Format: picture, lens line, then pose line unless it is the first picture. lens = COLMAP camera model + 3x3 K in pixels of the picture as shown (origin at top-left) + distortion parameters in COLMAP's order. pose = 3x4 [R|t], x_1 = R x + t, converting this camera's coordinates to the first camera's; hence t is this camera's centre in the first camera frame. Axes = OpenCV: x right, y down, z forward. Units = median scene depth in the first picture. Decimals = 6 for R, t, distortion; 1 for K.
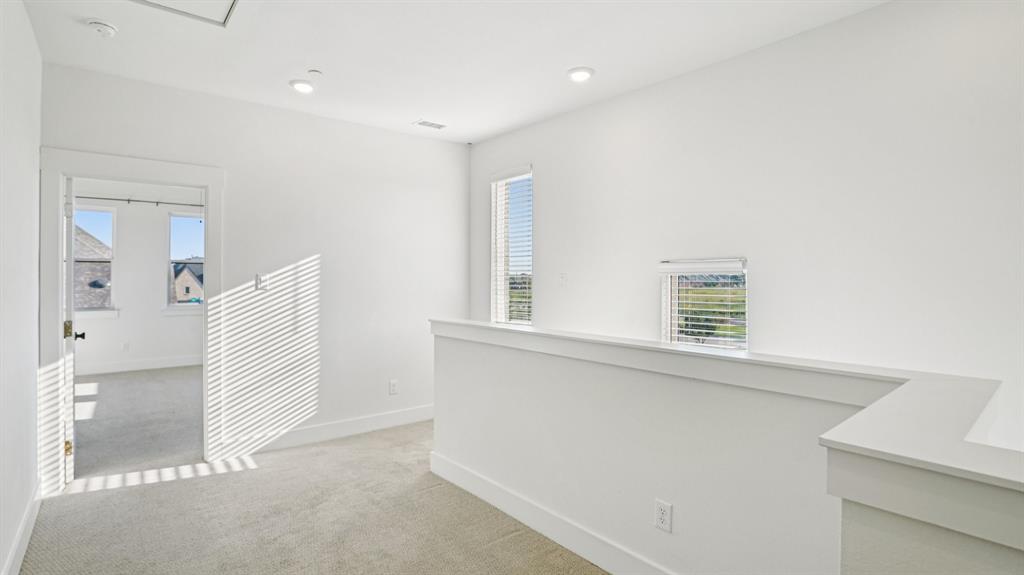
lens RADIAL K [[507.9, 0, 503.7], [0, 507.9, 283.8], [0, 0, 1]] dist [-0.051906, 0.025703]
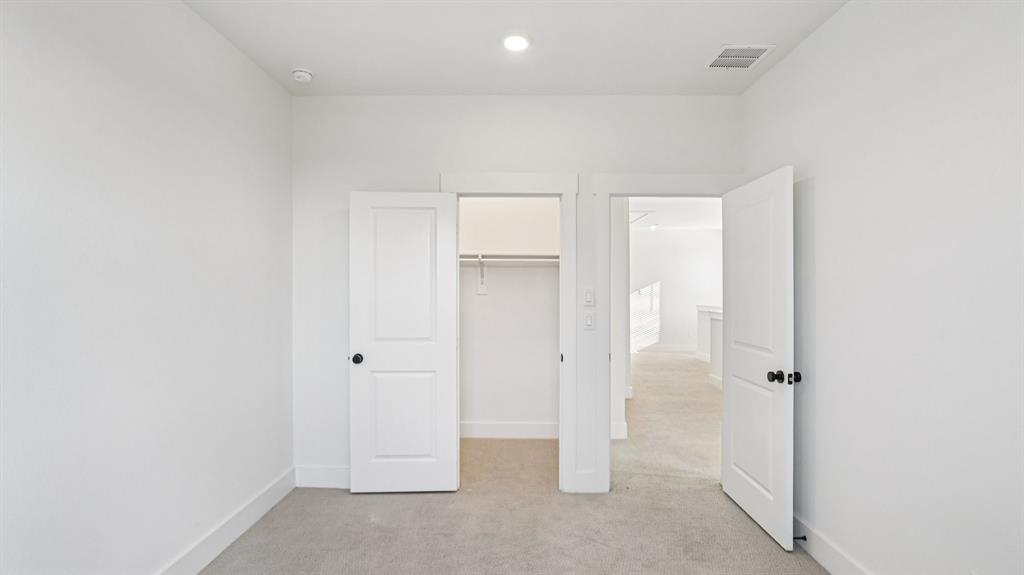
lens RADIAL K [[479.8, 0, 512.0], [0, 479.8, 287.5], [0, 0, 1]] dist [0.000912, 0.020313]
pose [[0.769295, -0.004548, -0.638878, 0.575989], [-0.000314, 0.999972, -0.007496, -0.002163], [0.638894, 0.005967, 0.769272, -1.271585]]
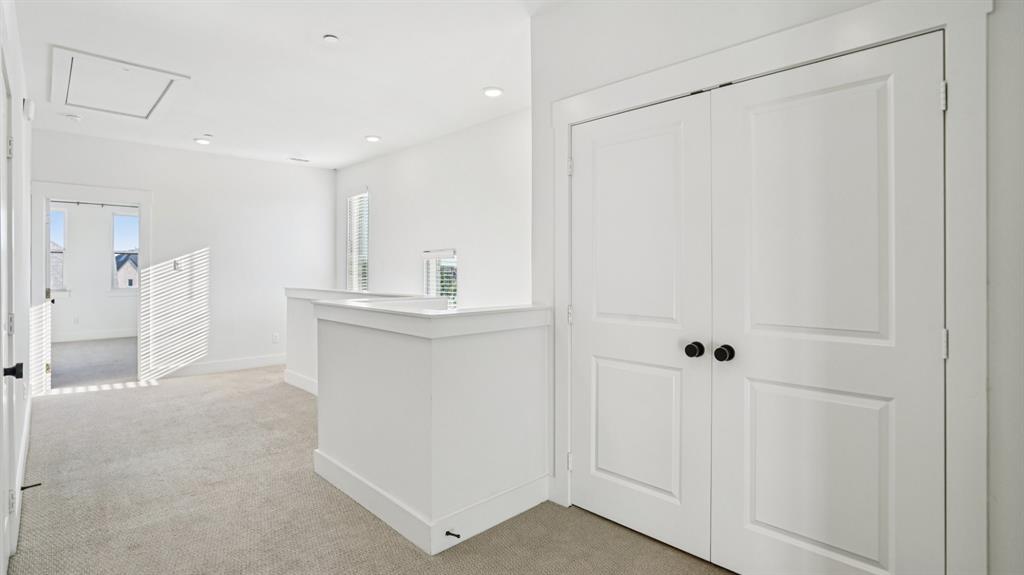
lens RADIAL K [[499.7, 0, 508.6], [0, 499.7, 273.4], [0, 0, 1]] dist [-0.062917, 0.024094]
pose [[0.995280, -0.003026, 0.096994, 0.306363], [0.003415, 0.999987, -0.003841, 0.024753], [-0.096981, 0.004154, 0.995278, -0.468443]]
